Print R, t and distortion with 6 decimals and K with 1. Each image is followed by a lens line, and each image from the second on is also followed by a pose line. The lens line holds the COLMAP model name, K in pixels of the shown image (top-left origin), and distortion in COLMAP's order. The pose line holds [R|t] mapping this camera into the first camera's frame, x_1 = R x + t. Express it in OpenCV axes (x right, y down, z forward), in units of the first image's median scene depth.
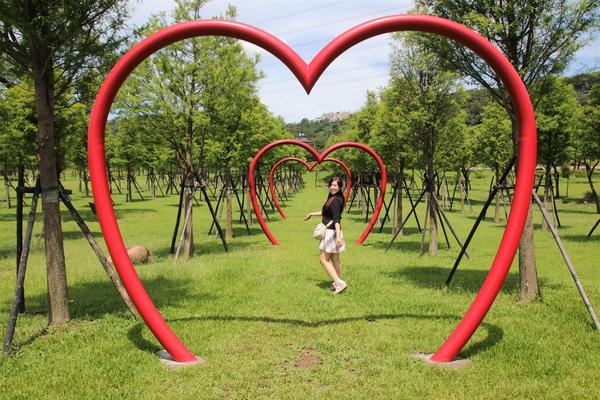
lens RADIAL K [[506.8, 0, 295.9], [0, 506.8, 203.1], [0, 0, 1]] dist [-0.137302, 0.166635]
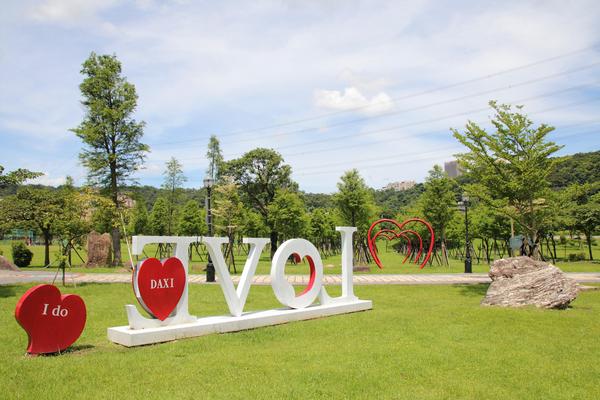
lens RADIAL K [[506.8, 0, 295.9], [0, 506.8, 203.1], [0, 0, 1]] dist [-0.137302, 0.166635]
pose [[0.991857, -0.000832, -0.127354, -0.232900], [-0.016171, 0.991061, -0.132422, 0.162903], [0.126326, 0.133403, 0.982978, -2.762316]]
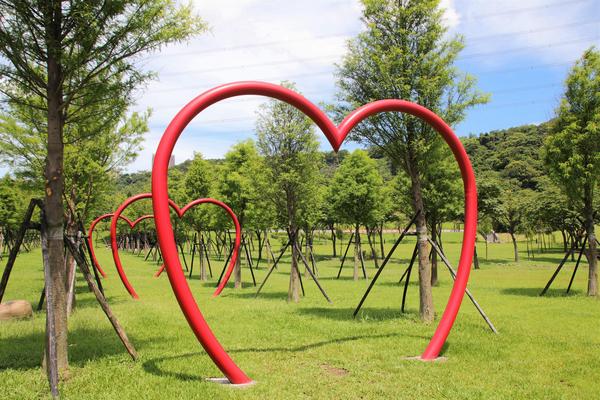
lens RADIAL K [[506.8, 0, 295.9], [0, 506.8, 203.1], [0, 0, 1]] dist [-0.137302, 0.166635]
pose [[0.900245, 0.039177, 0.433618, -0.275210], [0.014943, 0.992576, -0.120701, 0.027962], [-0.435127, 0.115140, 0.892976, -0.030613]]
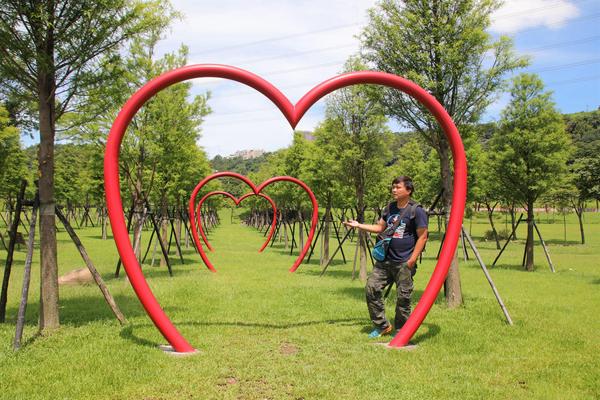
lens RADIAL K [[512.2, 0, 300.0], [0, 512.2, 200.0], [0, 0, 1]] dist [-0.131008, 0.177682]
pose [[0.983492, 0.025903, 0.179089, -0.081655], [-0.011303, 0.996562, -0.082072, 0.026934], [-0.180599, 0.078693, 0.980404, -0.100376]]
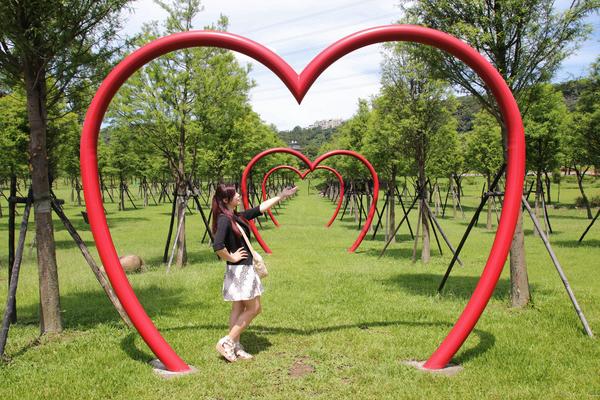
lens RADIAL K [[506.8, 0, 294.6], [0, 506.8, 201.3], [0, 0, 1]] dist [-0.137566, 0.164136]
pose [[0.999911, -0.006878, 0.011401, 0.001003], [0.007086, 0.999809, -0.018233, -0.001188], [-0.011273, 0.018312, 0.999769, -0.003236]]
